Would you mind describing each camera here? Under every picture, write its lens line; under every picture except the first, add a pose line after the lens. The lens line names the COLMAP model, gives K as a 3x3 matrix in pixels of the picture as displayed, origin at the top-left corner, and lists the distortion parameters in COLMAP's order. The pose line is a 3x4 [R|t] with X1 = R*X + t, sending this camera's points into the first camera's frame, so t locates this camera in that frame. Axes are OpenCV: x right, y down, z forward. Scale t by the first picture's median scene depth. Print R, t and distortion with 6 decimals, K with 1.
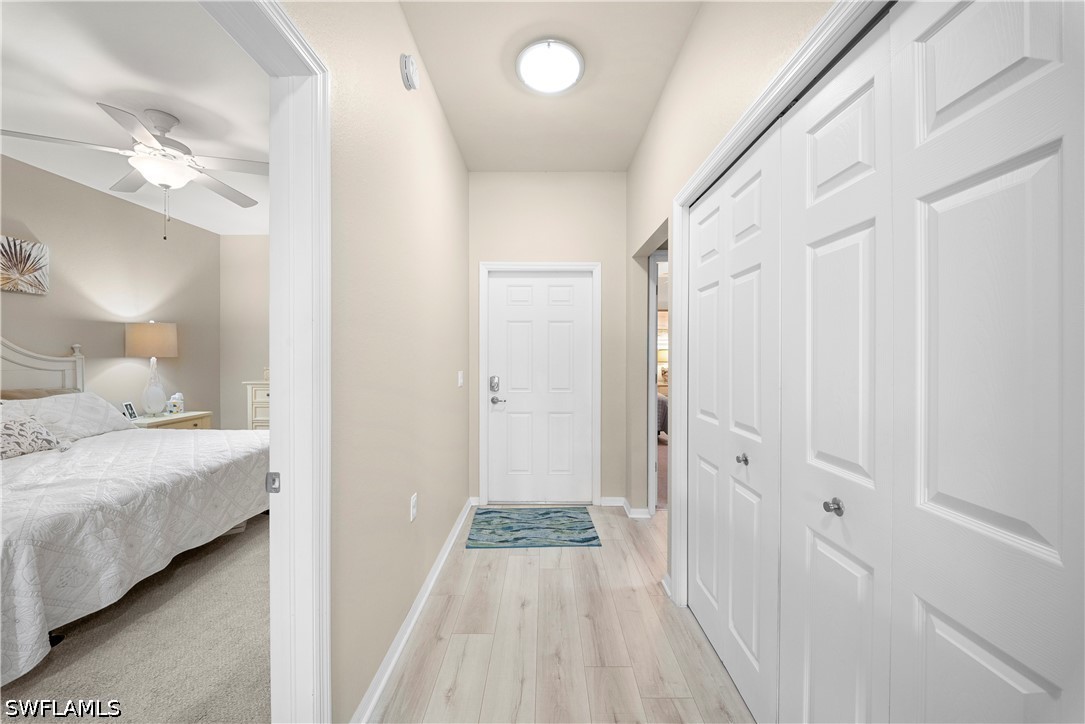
lens RADIAL K [[382.3, 0, 543.1], [0, 382.3, 360.7], [0, 0, 1]] dist [0.005238, -0.004583]
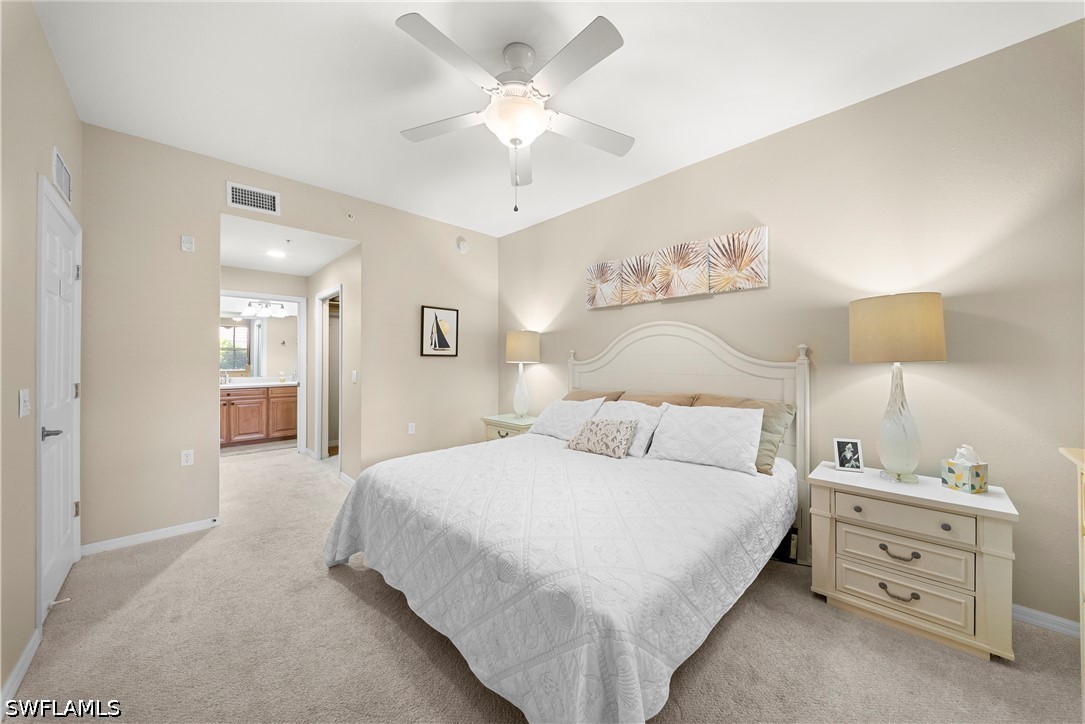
lens RADIAL K [[382.3, 0, 544.7], [0, 382.3, 355.9], [0, 0, 1]] dist [0.005238, -0.004583]
pose [[-0.733261, -0.006231, -0.679919, -0.398445], [-0.006110, 0.999978, -0.002575, -0.016869], [0.679920, 0.002266, -0.733283, 1.303479]]
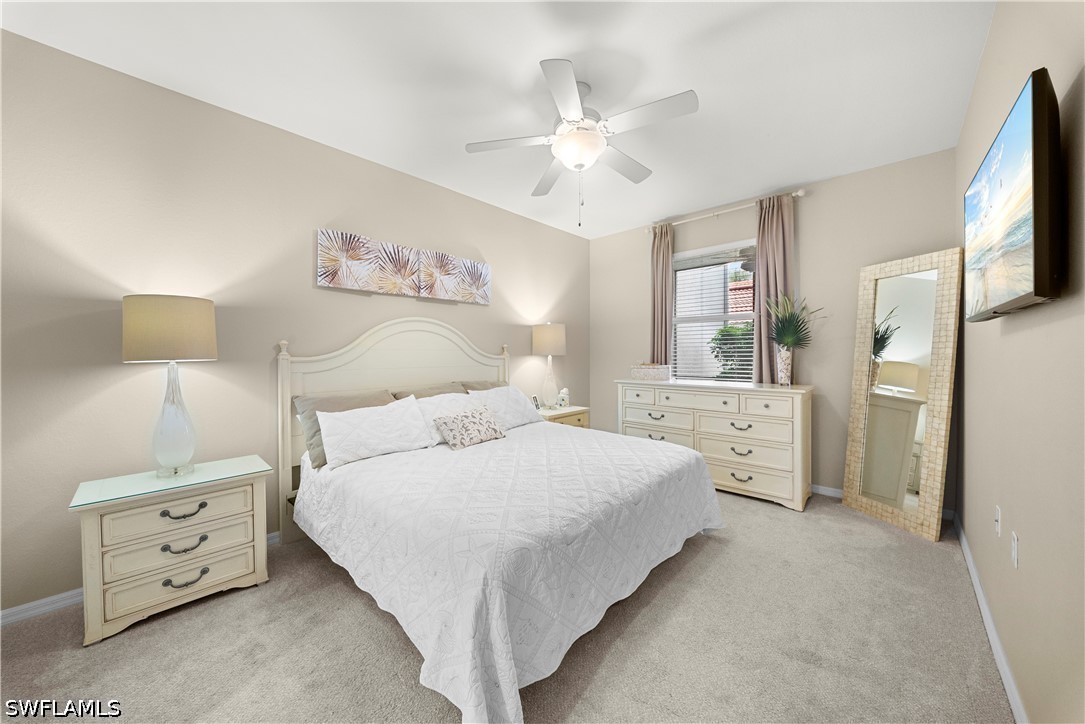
lens RADIAL K [[382.3, 0, 536.6], [0, 382.3, 364.2], [0, 0, 1]] dist [0.005238, -0.004583]
pose [[0.718811, 0.015285, -0.695038, -0.341609], [-0.002516, 0.999809, 0.019385, -0.005570], [0.695201, -0.012185, 0.718712, 0.218426]]
